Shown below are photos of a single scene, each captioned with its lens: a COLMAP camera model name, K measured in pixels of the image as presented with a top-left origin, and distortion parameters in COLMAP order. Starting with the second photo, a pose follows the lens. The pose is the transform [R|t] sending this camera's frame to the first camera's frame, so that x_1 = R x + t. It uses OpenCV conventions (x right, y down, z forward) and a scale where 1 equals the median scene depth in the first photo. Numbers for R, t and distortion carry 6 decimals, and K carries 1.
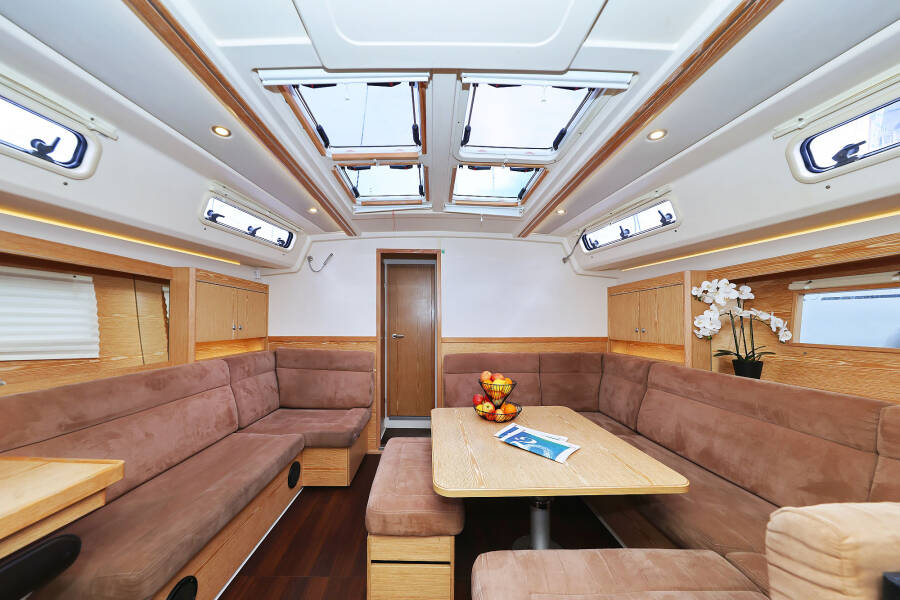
lens RADIAL K [[302.6, 0, 435.8], [0, 302.6, 319.8], [0, 0, 1]] dist [-0.001190, -0.000102]
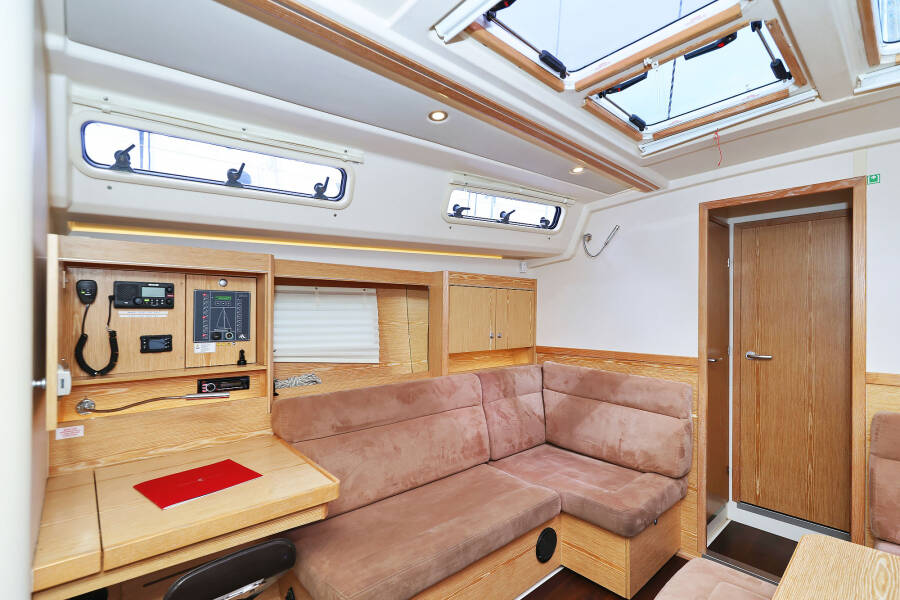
lens RADIAL K [[415.0, 0, 427.5], [0, 415.0, 315.3], [0, 0, 1]] dist [0.014163, -0.000300]
pose [[0.644952, 0.006162, -0.764198, 0.119276], [0.003580, 0.999932, 0.011084, -0.055648], [0.764215, -0.009884, 0.644886, 0.157196]]
